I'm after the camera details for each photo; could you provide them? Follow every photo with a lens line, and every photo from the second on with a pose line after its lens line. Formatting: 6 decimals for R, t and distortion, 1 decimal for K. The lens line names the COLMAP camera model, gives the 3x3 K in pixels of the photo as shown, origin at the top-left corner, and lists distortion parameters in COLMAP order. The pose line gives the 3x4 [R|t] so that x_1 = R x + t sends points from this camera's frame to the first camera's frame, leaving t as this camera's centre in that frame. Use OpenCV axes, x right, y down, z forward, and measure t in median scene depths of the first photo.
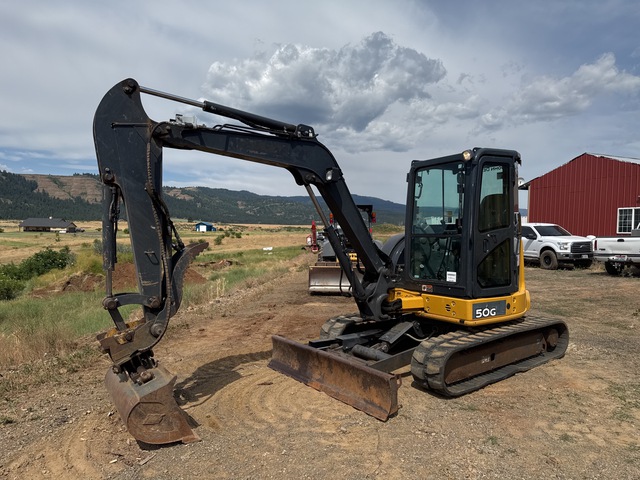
lens RADIAL K [[442.7, 0, 319.7], [0, 442.7, 242.2], [0, 0, 1]] dist [0.042075, -0.002243]
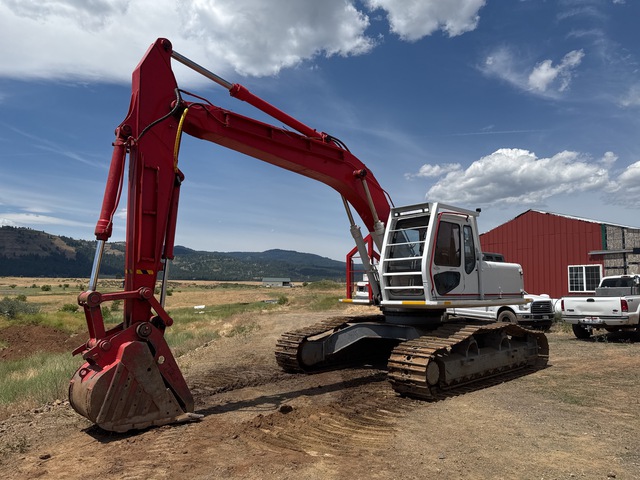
lens RADIAL K [[442.7, 0, 319.7], [0, 442.7, 242.2], [0, 0, 1]] dist [0.042075, -0.002243]
pose [[0.990426, 0.016038, 0.137112, 0.004552], [0.001555, 0.991870, -0.127249, -0.004241], [-0.138038, 0.126244, 0.982348, 0.128464]]
